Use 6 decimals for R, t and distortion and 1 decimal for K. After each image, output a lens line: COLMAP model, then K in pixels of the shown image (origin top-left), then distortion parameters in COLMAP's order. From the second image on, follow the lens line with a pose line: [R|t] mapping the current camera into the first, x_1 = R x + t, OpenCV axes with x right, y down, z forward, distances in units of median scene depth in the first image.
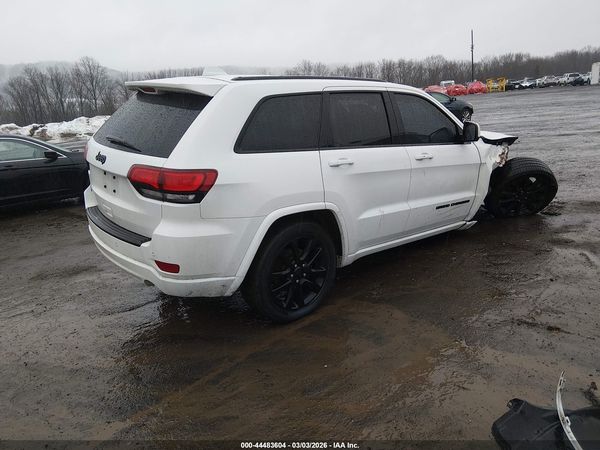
lens RADIAL K [[464.5, 0, 295.5], [0, 464.5, 223.6], [0, 0, 1]] dist [0.055760, -0.067751]
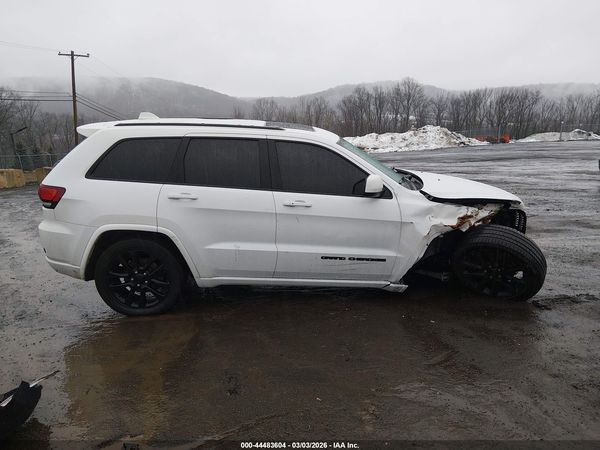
lens RADIAL K [[464.5, 0, 294.6], [0, 464.5, 226.0], [0, 0, 1]] dist [0.055760, -0.067751]
pose [[0.790642, 0.173595, -0.587154, 0.753261], [-0.190632, 0.981094, 0.033366, -0.110552], [0.581845, 0.085550, 0.808787, 0.156018]]
